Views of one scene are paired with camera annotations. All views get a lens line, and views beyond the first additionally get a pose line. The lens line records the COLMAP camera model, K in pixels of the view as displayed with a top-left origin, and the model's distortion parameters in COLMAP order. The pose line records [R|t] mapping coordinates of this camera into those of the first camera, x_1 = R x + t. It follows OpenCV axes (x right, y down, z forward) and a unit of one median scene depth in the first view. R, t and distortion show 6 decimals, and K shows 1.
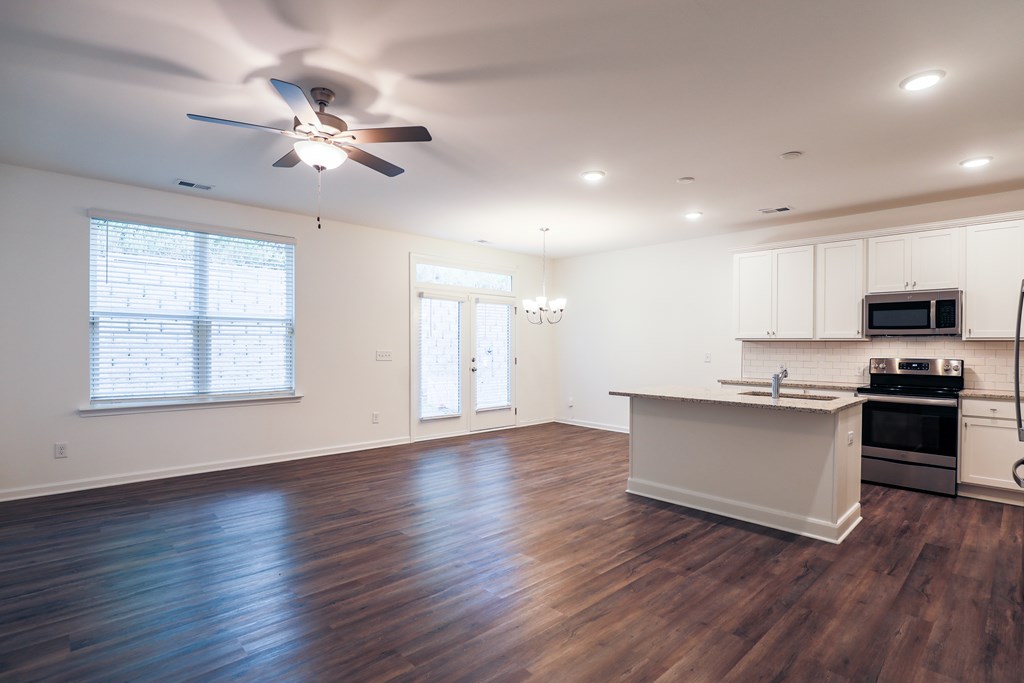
lens RADIAL K [[500.6, 0, 519.5], [0, 500.6, 347.2], [0, 0, 1]] dist [-0.025922, 0.001516]
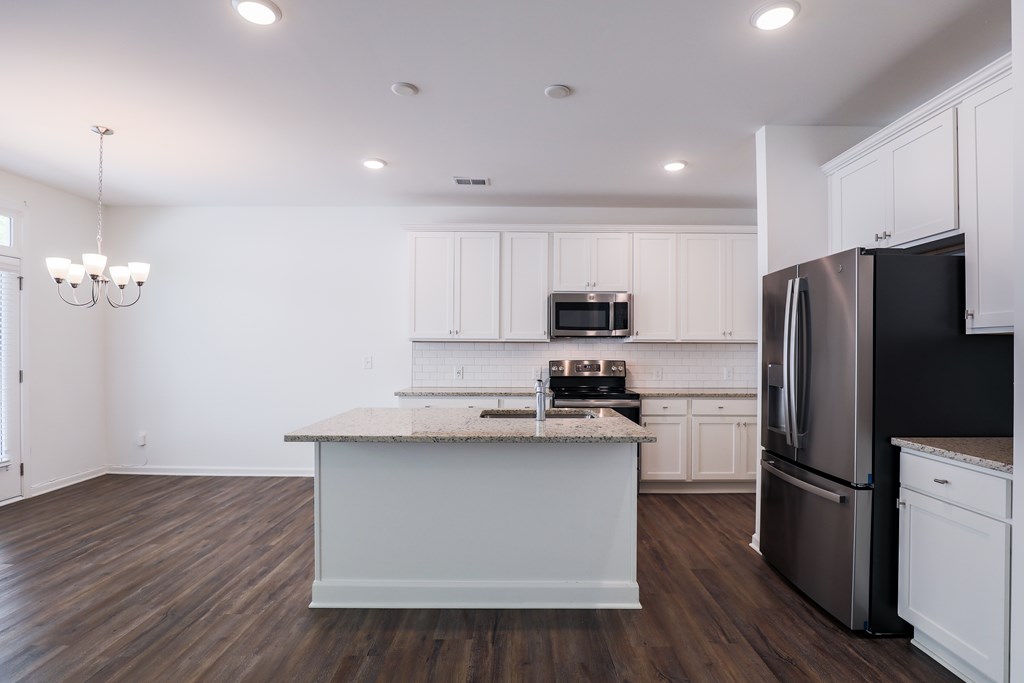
lens RADIAL K [[500.6, 0, 519.5], [0, 500.6, 347.2], [0, 0, 1]] dist [-0.025922, 0.001516]
pose [[0.692065, -0.001337, 0.721834, -0.023856], [0.003615, 0.999992, -0.001613, -0.002070], [-0.721826, 0.003726, 0.692065, 0.401548]]
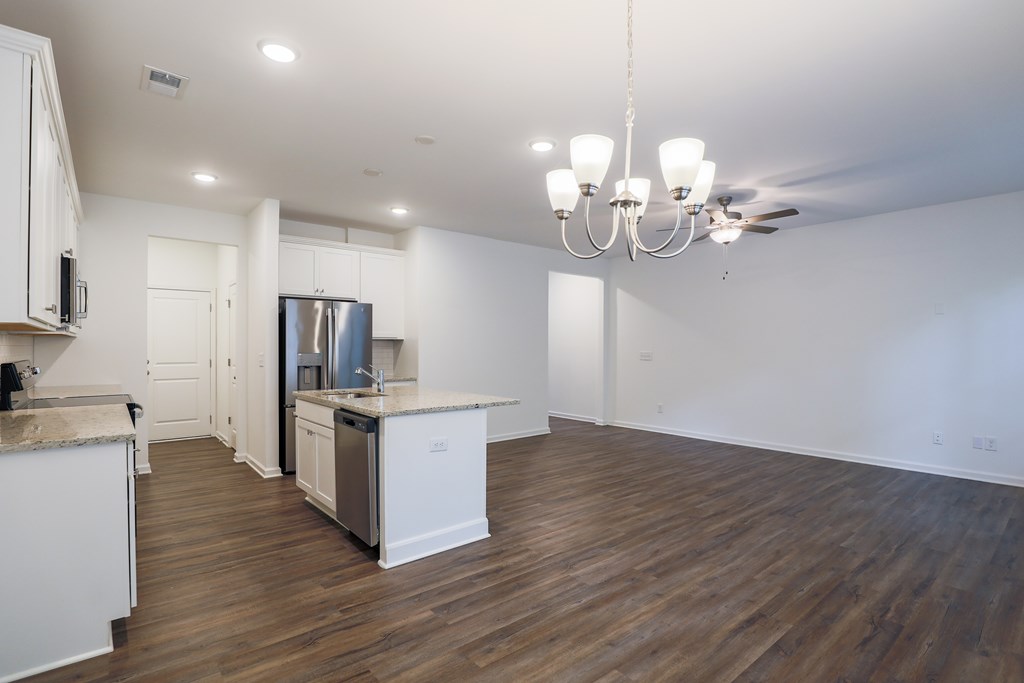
lens RADIAL K [[500.6, 0, 519.5], [0, 500.6, 347.2], [0, 0, 1]] dist [-0.025922, 0.001516]
pose [[-0.997987, -0.010900, 0.062479, 0.112717], [-0.010683, 0.999936, 0.003807, -0.002248], [-0.062516, 0.003132, -0.998039, 1.598815]]
